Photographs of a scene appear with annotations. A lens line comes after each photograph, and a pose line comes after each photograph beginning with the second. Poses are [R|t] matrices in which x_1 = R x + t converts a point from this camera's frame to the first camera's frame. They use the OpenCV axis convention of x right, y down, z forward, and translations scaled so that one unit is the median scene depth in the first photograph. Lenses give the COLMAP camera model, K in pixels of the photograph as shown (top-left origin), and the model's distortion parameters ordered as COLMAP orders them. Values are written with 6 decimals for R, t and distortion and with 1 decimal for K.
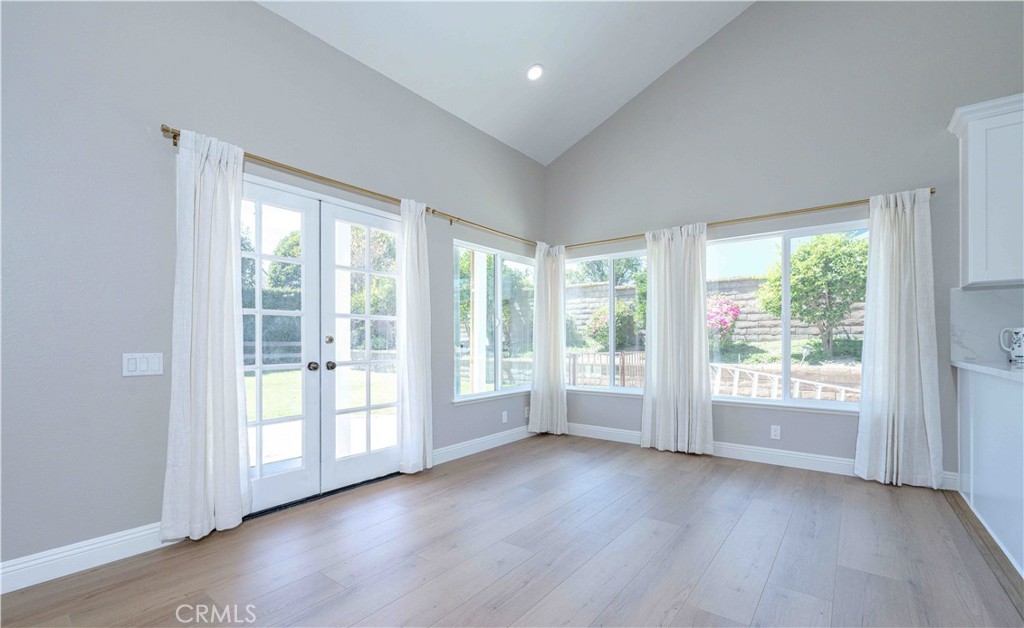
lens RADIAL K [[433.2, 0, 535.7], [0, 433.2, 338.4], [0, 0, 1]] dist [0.002476, 0.000199]
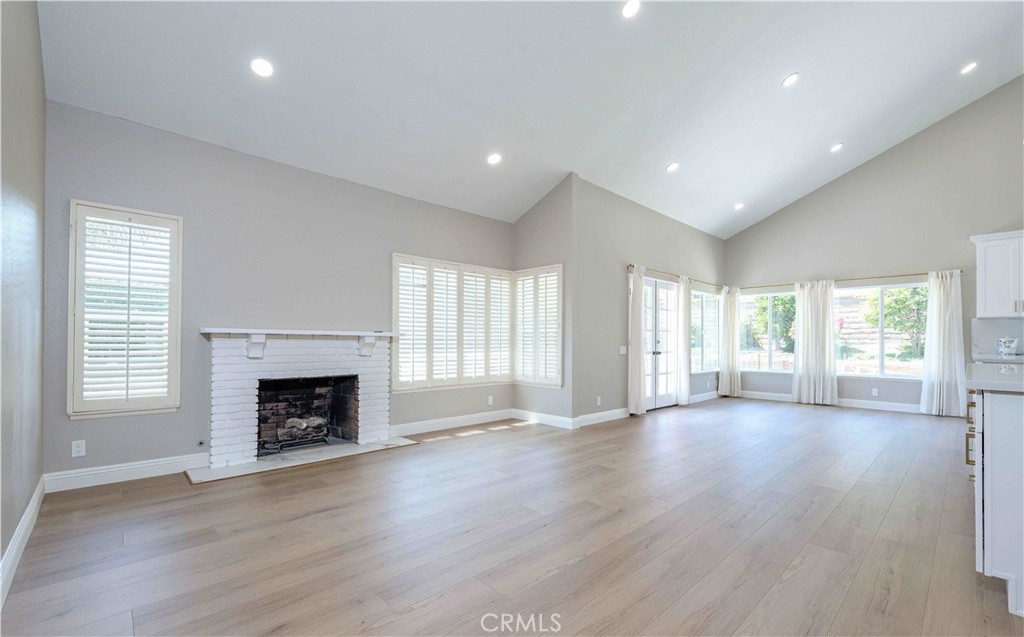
lens RADIAL K [[441.9, 0, 530.0], [0, 441.9, 339.0], [0, 0, 1]] dist [0.002278, 0.000381]
pose [[0.988609, 0.005738, -0.150400, -0.551822], [-0.005960, 0.999982, -0.001028, -0.003509], [0.150391, 0.001913, 0.988625, -0.969464]]
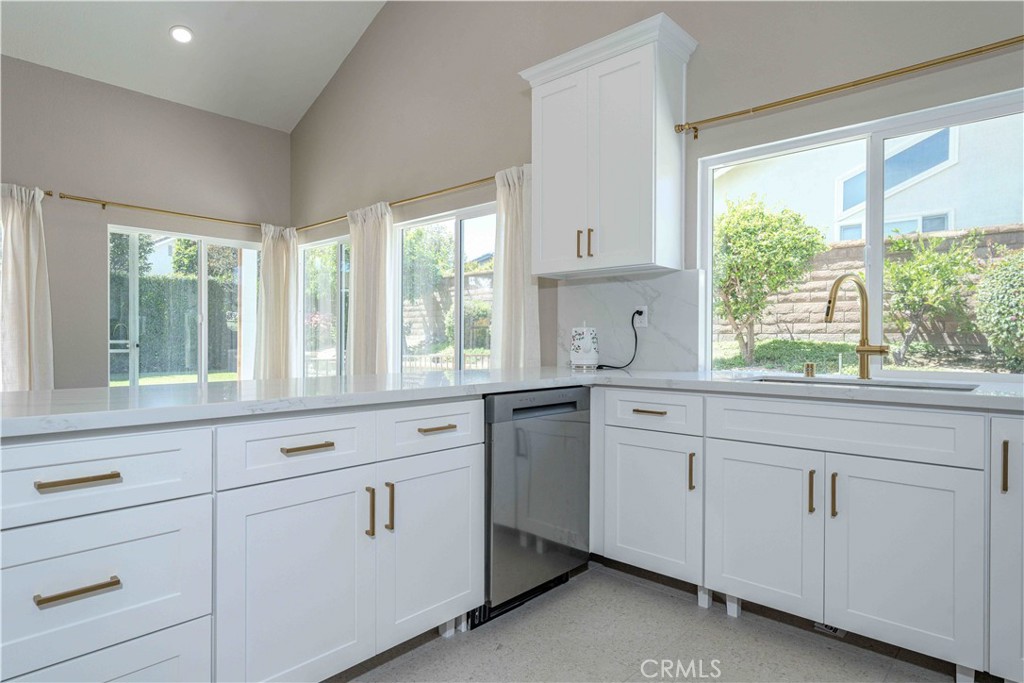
lens RADIAL K [[569.8, 0, 505.2], [0, 569.8, 337.7], [0, 0, 1]] dist [-0.002632, -0.001290]
pose [[0.995829, 0.006473, -0.091007, 0.687298], [-0.006414, 0.999979, 0.000947, -0.002639], [0.091012, -0.000360, 0.995850, -0.087793]]
